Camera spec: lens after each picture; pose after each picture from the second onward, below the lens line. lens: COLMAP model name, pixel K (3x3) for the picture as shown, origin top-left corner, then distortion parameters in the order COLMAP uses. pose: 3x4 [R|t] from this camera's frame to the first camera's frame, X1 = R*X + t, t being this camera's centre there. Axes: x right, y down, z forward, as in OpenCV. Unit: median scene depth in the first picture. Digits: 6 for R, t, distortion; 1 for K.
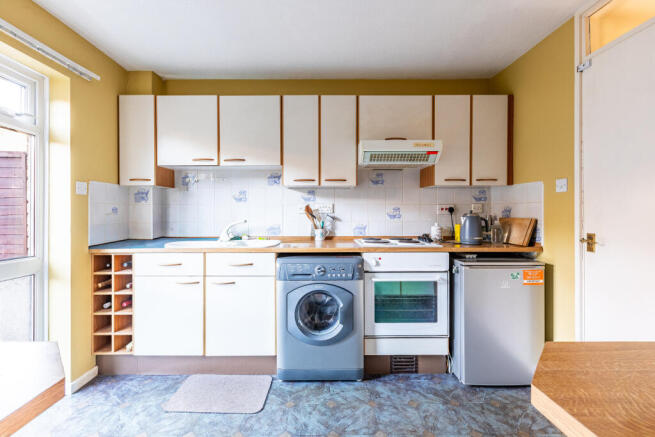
lens RADIAL K [[262.9, 0, 327.5], [0, 262.9, 218.5], [0, 0, 1]] dist [-0.043908, 0.000113]
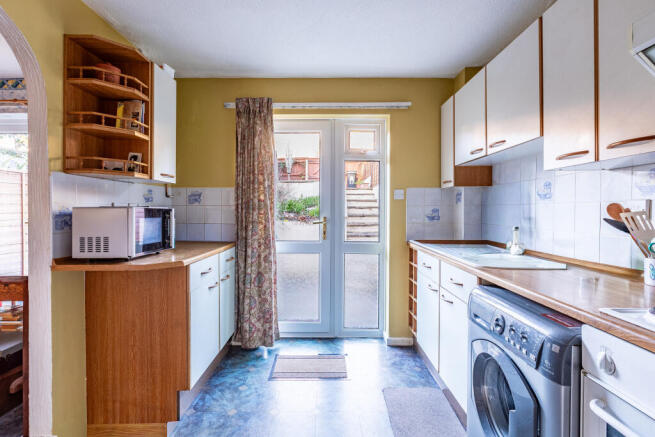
lens RADIAL K [[303.5, 0, 325.3], [0, 303.5, 216.2], [0, 0, 1]] dist [0.002118, 0.000188]
pose [[-0.010220, 0.022392, -0.999697, 0.591425], [-0.028174, 0.999346, 0.022673, -0.030173], [0.999551, 0.028397, -0.009583, 0.606059]]
